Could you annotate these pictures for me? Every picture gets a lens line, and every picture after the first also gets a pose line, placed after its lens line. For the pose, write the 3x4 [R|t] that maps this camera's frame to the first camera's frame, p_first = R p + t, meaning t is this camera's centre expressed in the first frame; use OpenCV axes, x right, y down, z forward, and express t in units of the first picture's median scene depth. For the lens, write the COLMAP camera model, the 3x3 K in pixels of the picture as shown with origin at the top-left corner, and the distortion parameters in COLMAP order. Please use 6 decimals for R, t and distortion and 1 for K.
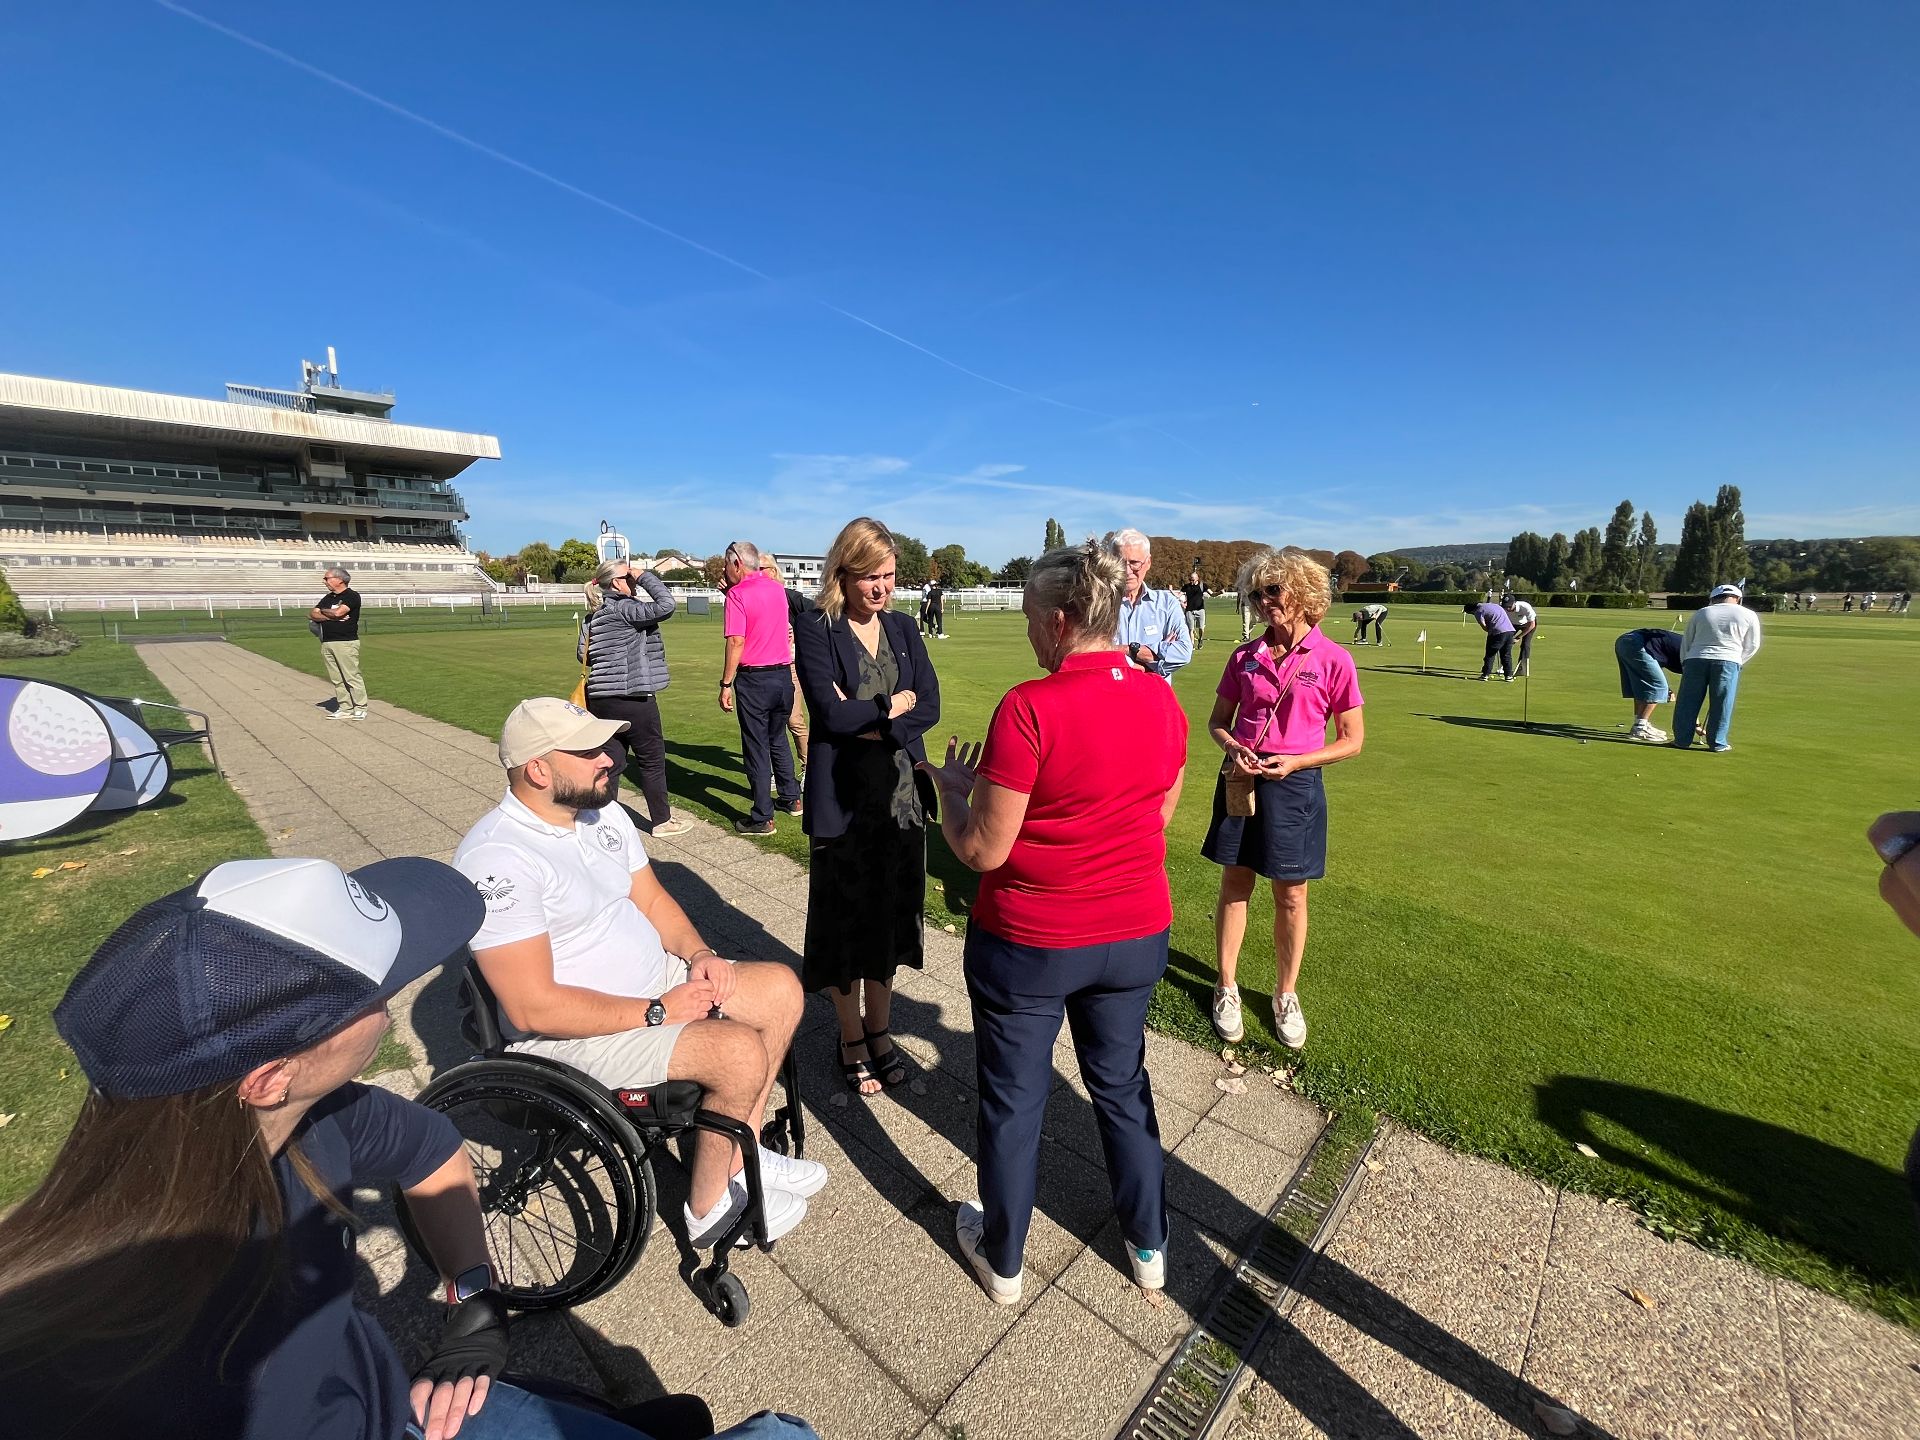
lens RADIAL K [[770.4, 0, 957.8], [0, 770.4, 718.4], [0, 0, 1]] dist [-0.003414, -0.001152]
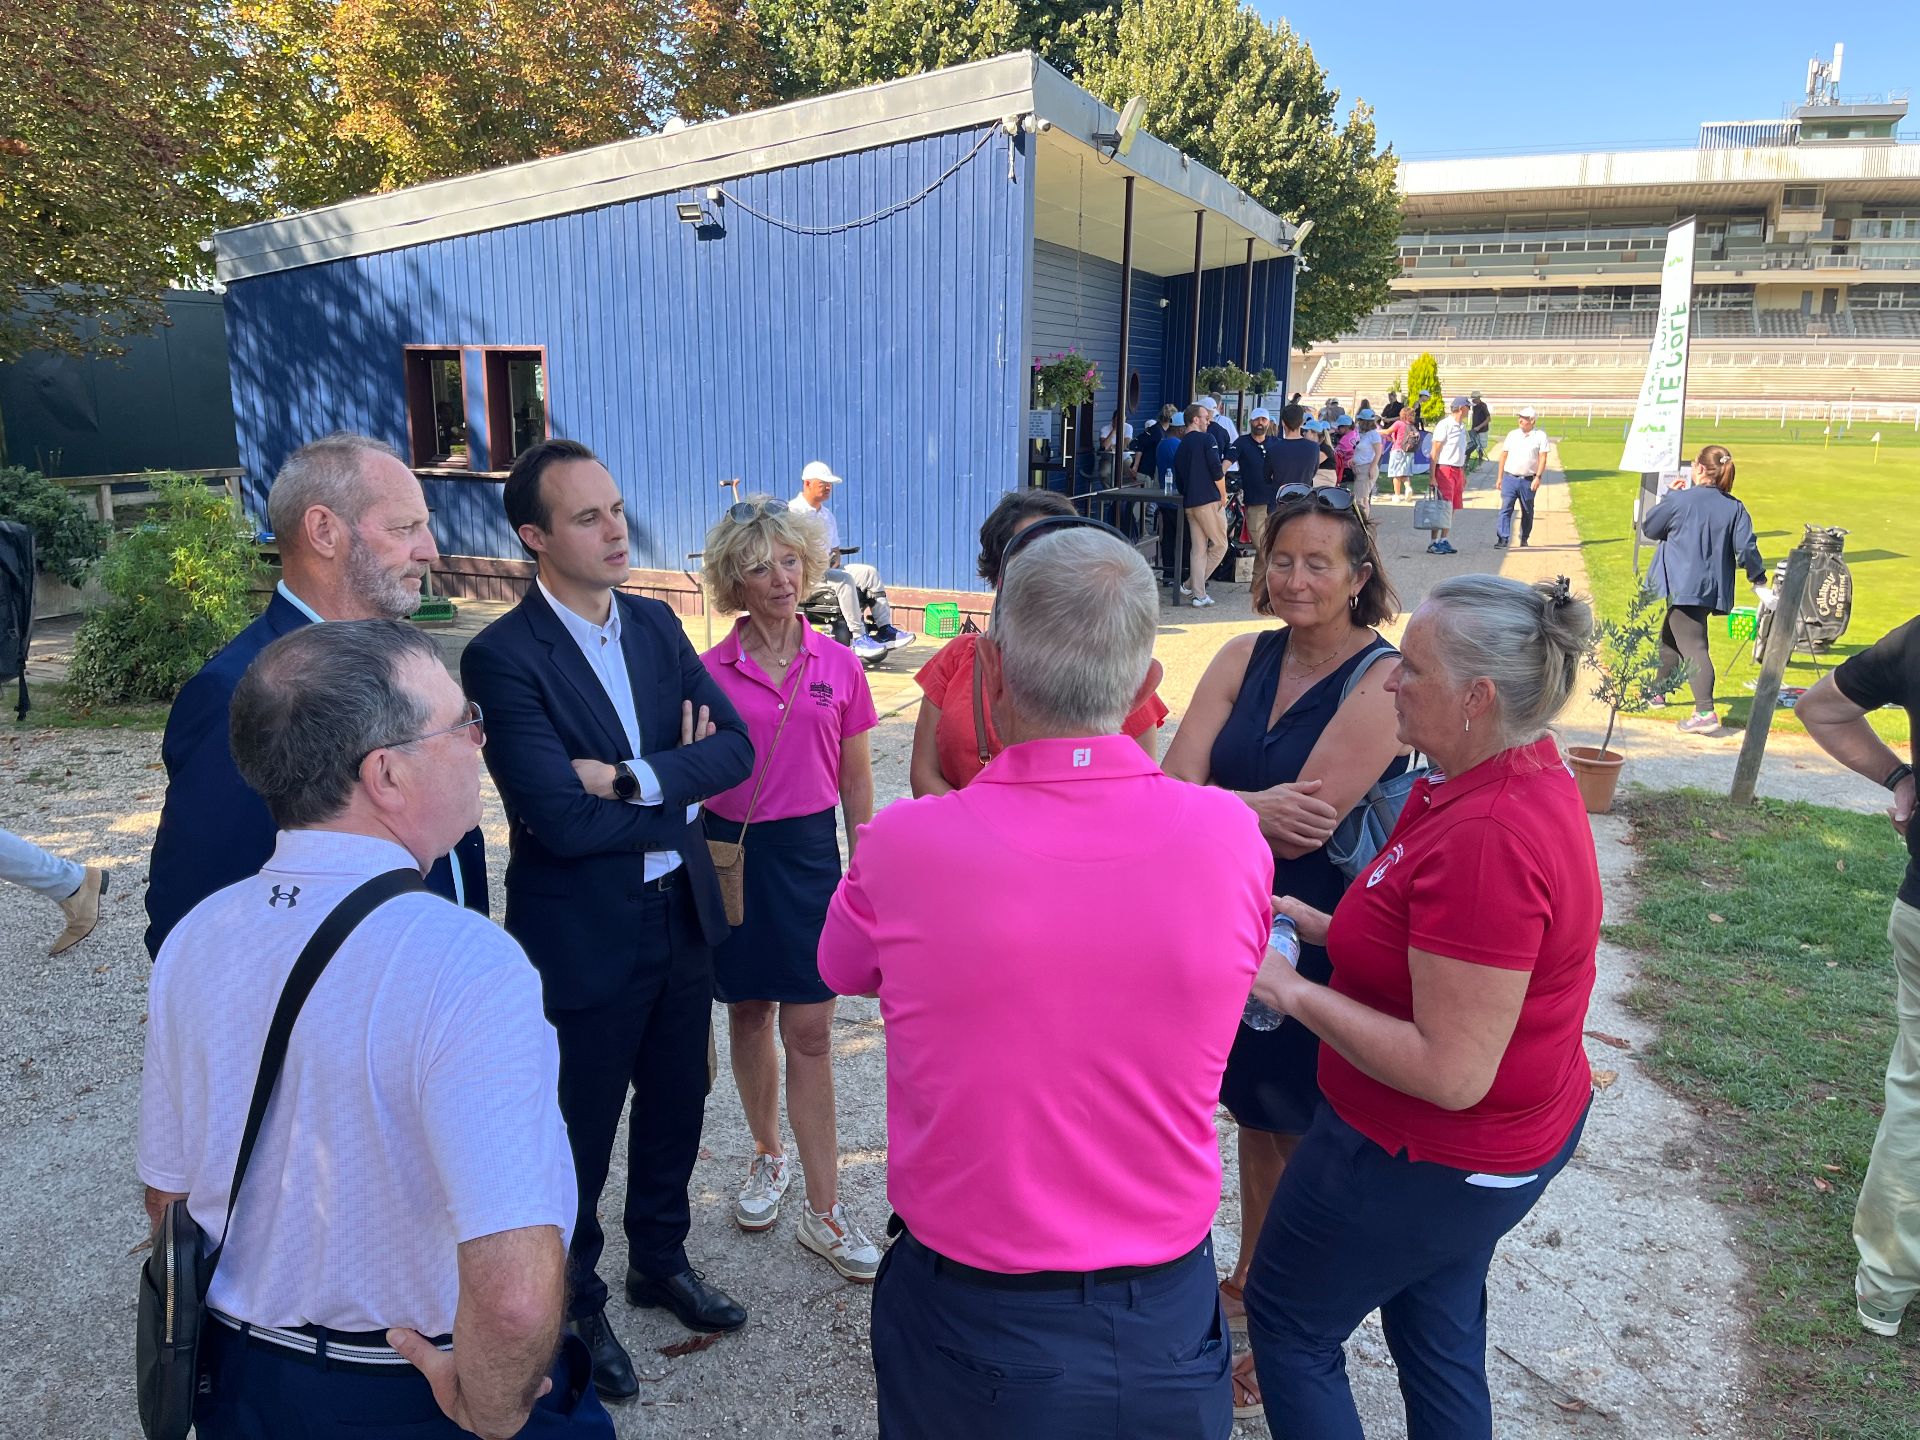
lens RADIAL K [[1453.9, 0, 964.7], [0, 1453.9, 719.1], [0, 0, 1]] dist [0.076896, -0.101438]
pose [[0.361168, 0.210424, -0.908449, 0.448408], [-0.162886, 0.973466, 0.160726, 0.054143], [0.918164, 0.089924, 0.385860, -0.359486]]
